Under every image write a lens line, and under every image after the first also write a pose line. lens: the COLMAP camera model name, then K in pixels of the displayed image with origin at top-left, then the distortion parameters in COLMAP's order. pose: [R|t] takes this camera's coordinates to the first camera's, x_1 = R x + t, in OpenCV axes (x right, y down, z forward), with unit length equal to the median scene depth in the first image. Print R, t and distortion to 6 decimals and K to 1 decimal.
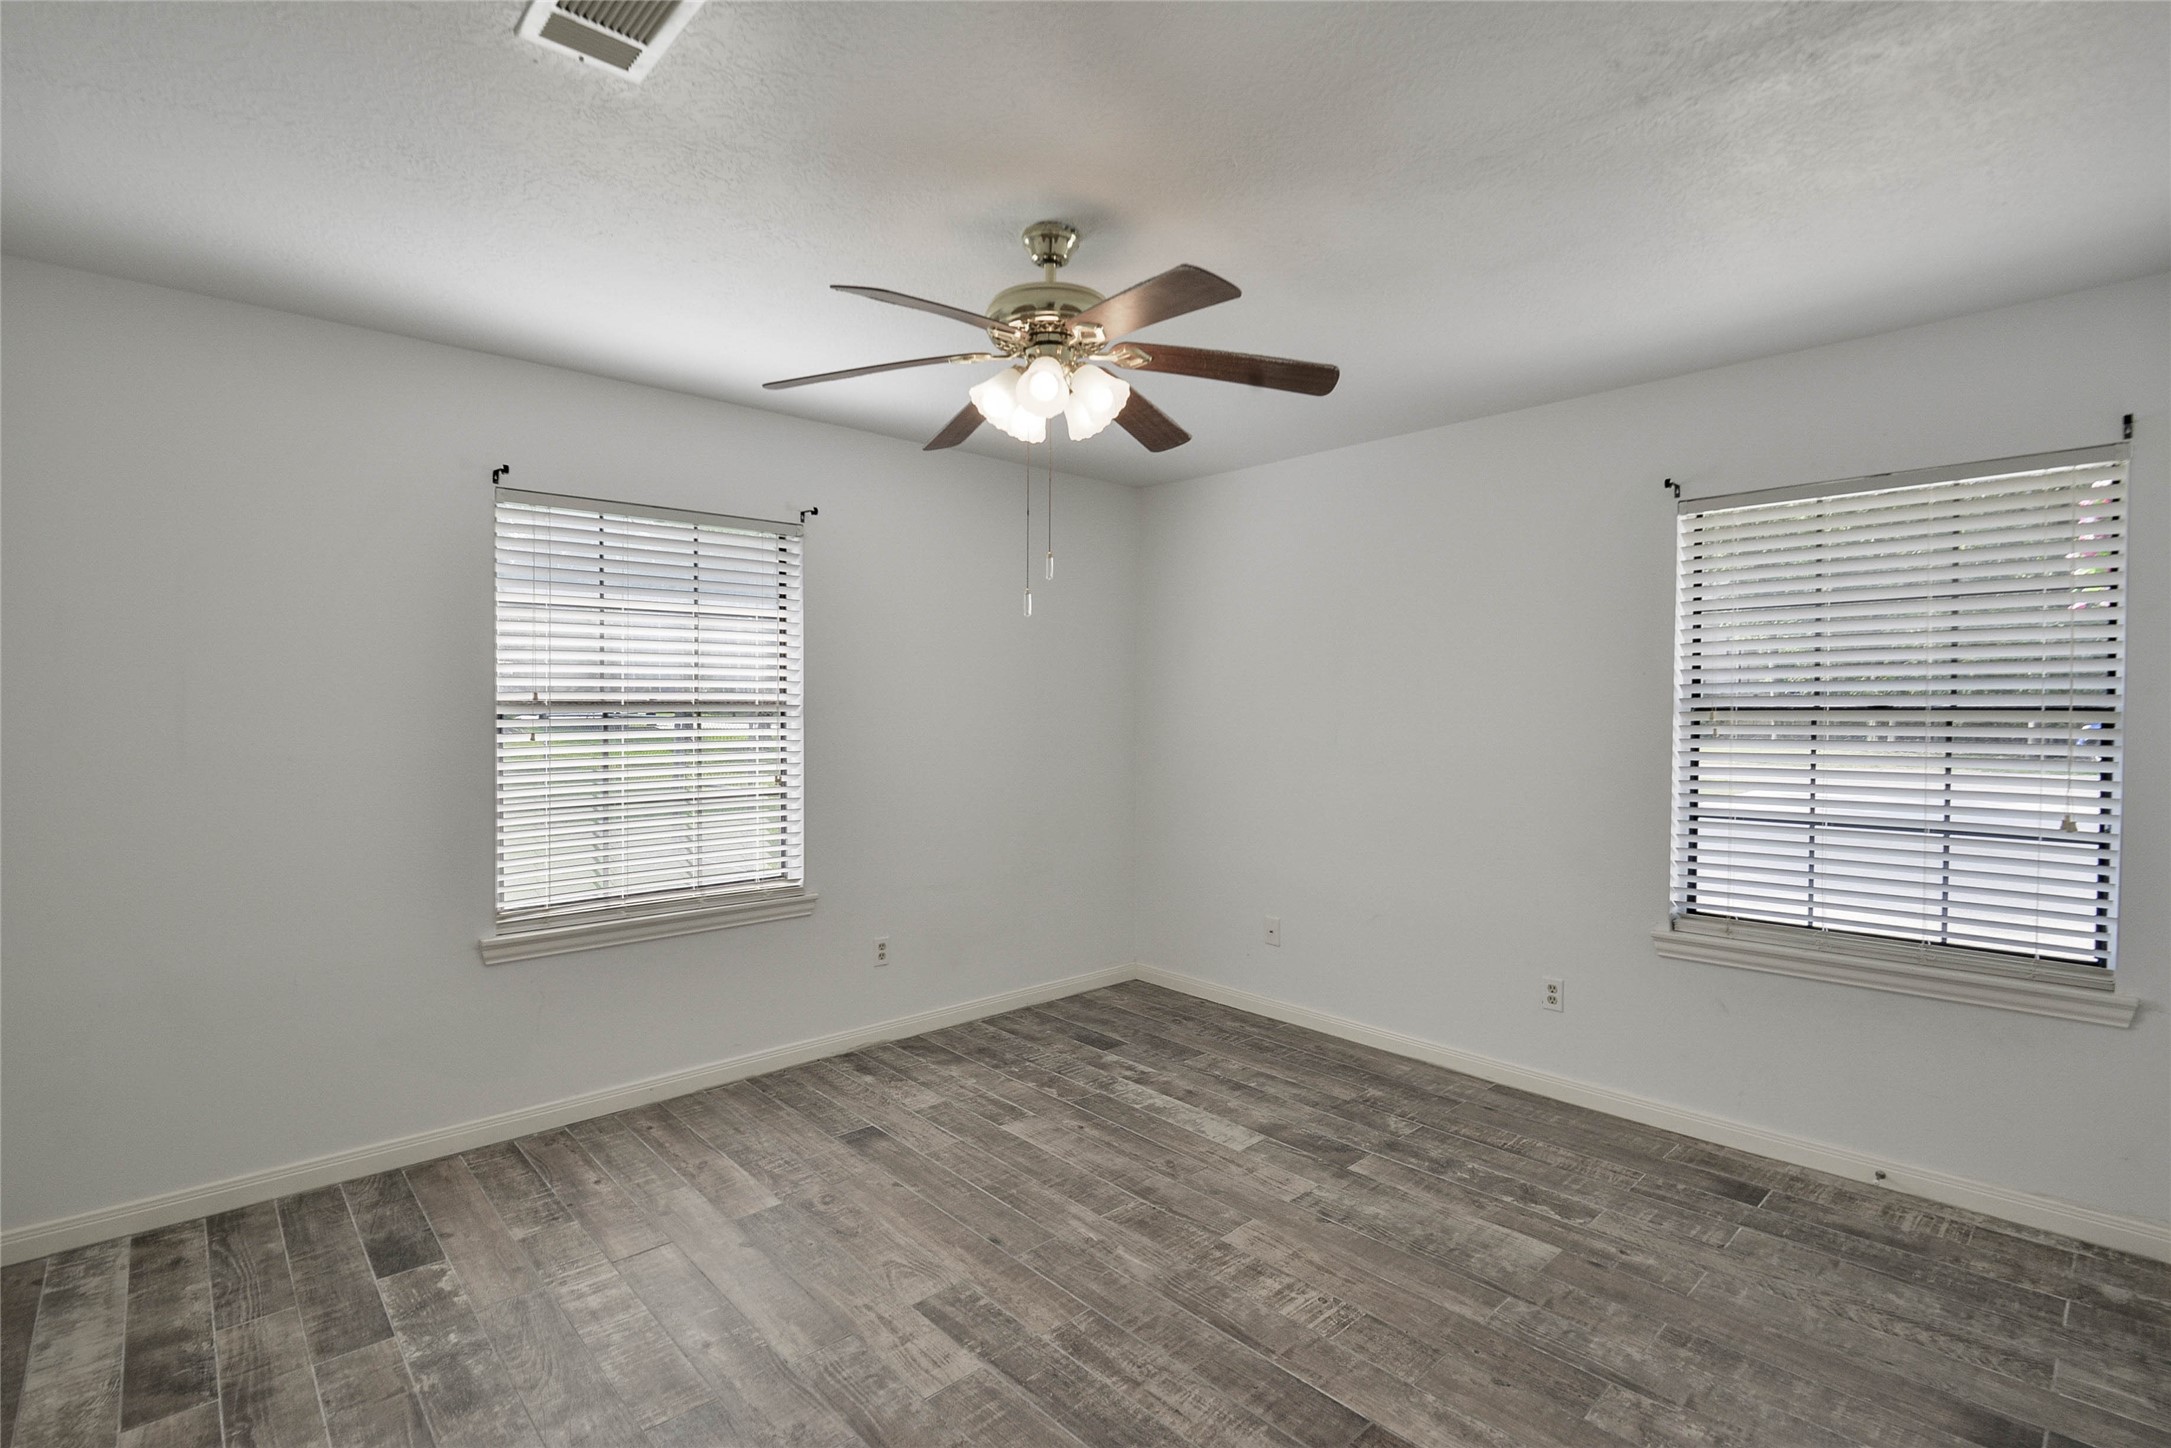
lens RADIAL K [[1005.6, 0, 1075.7], [0, 1005.6, 717.1], [0, 0, 1]] dist [0.007970, -0.001858]
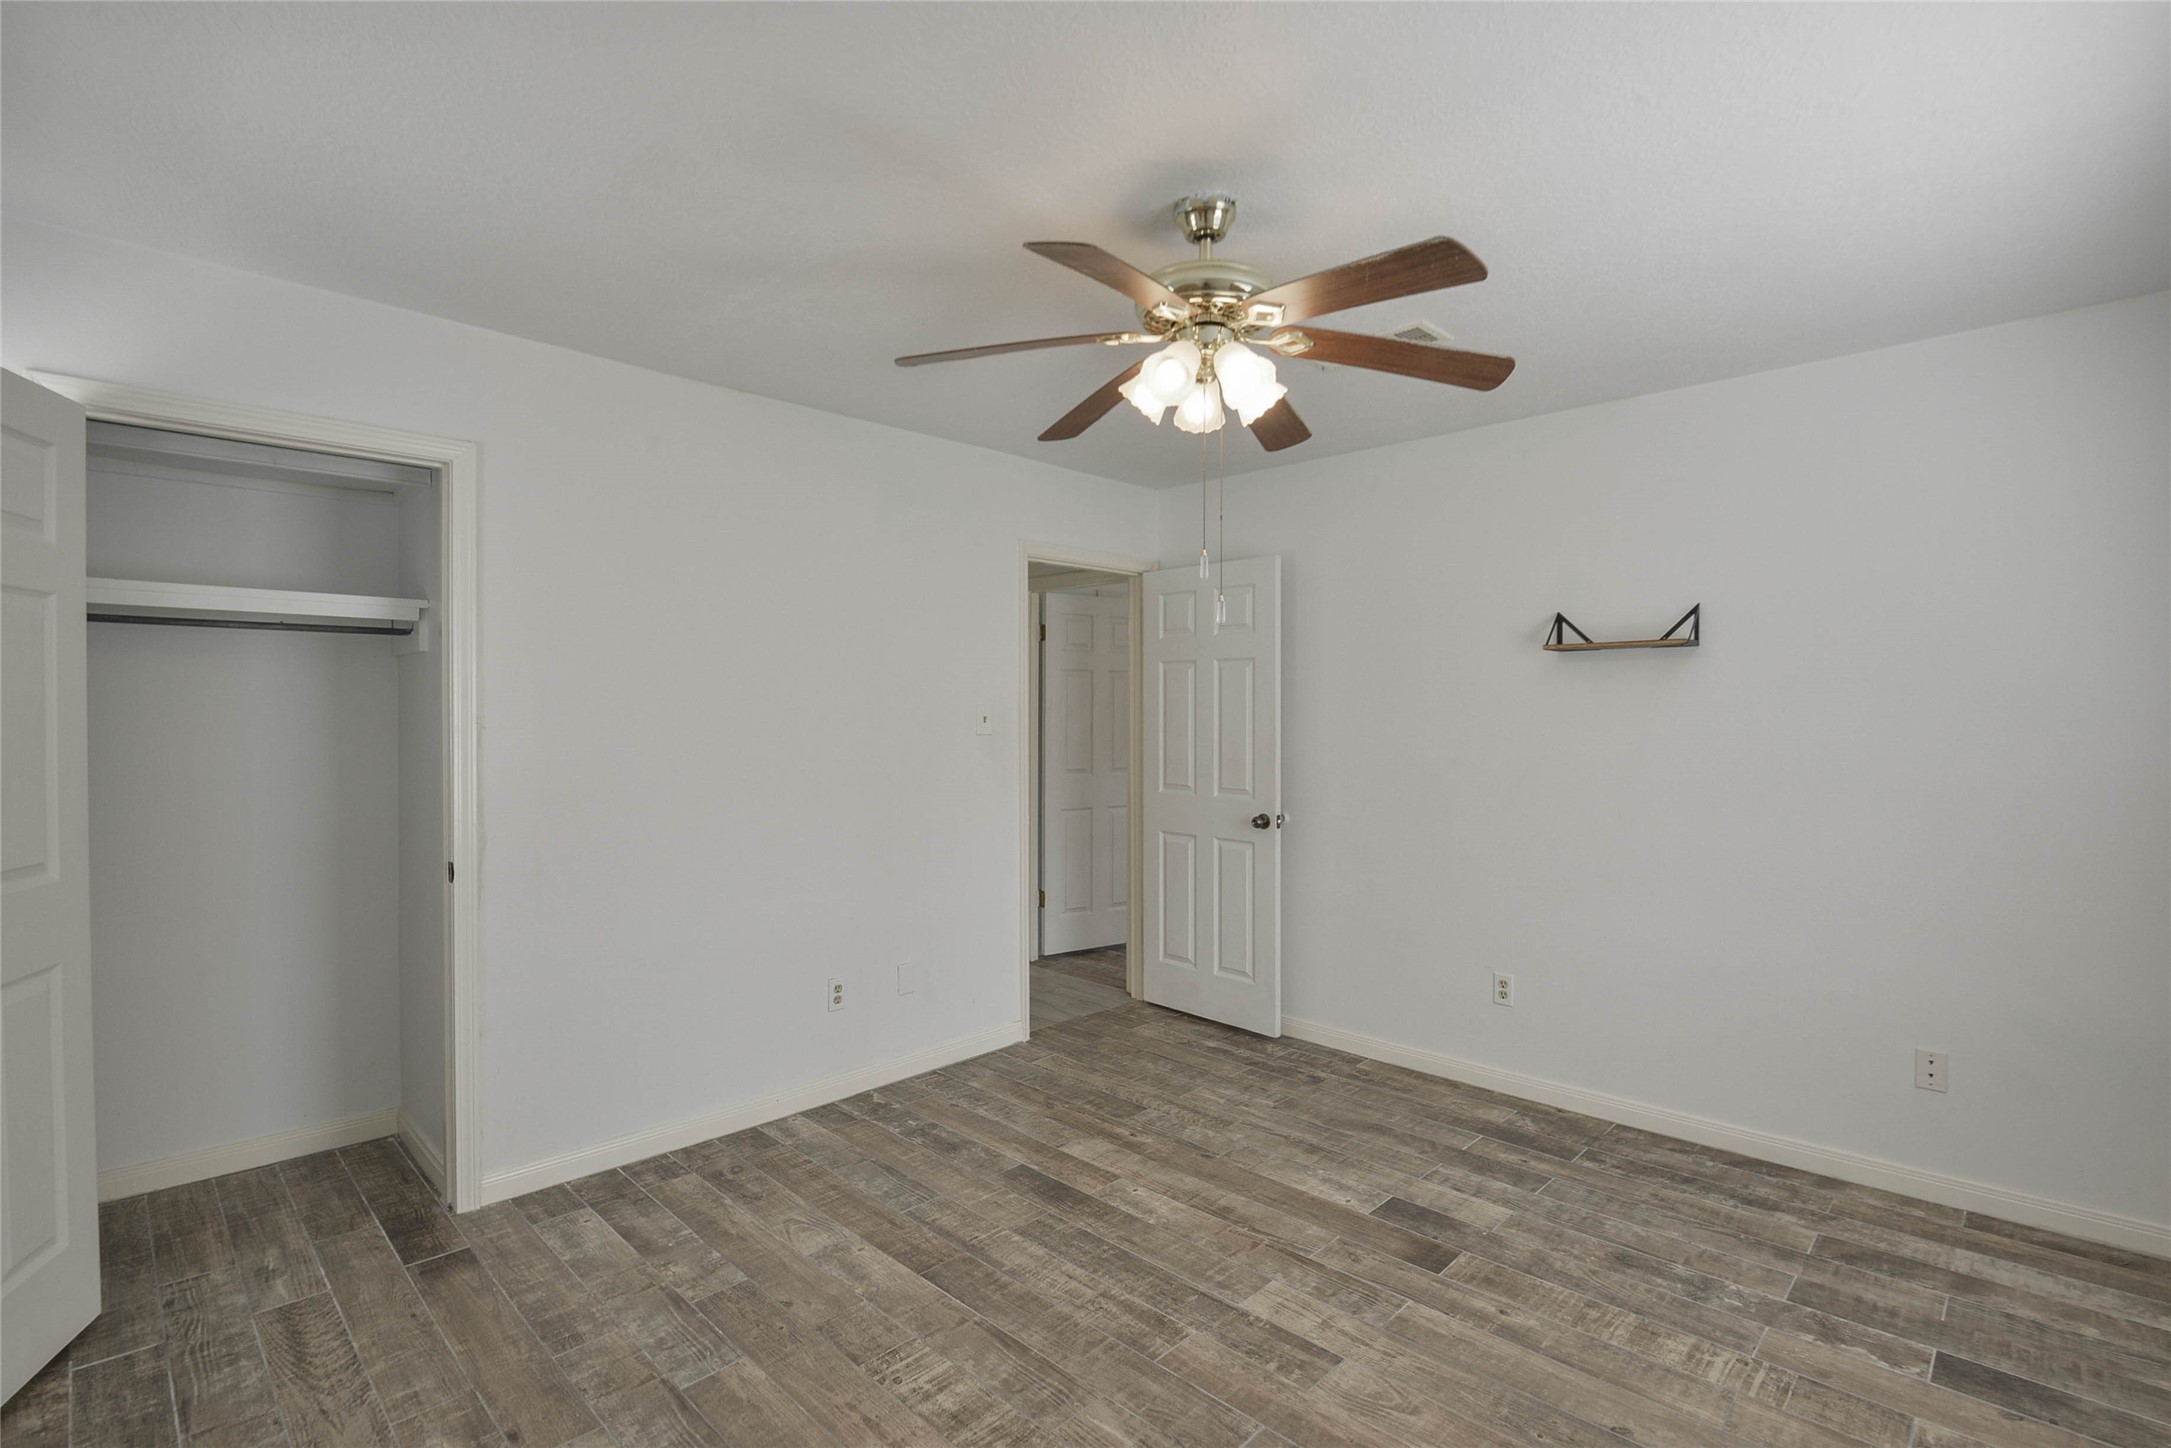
lens RADIAL K [[1005.6, 0, 1075.7], [0, 1005.6, 717.1], [0, 0, 1]] dist [0.007970, -0.001858]
pose [[-0.998797, -0.006149, -0.048657, 0.143415], [-0.006983, 0.999831, 0.016979, -0.026564], [0.048544, 0.017298, -0.998671, 2.017340]]
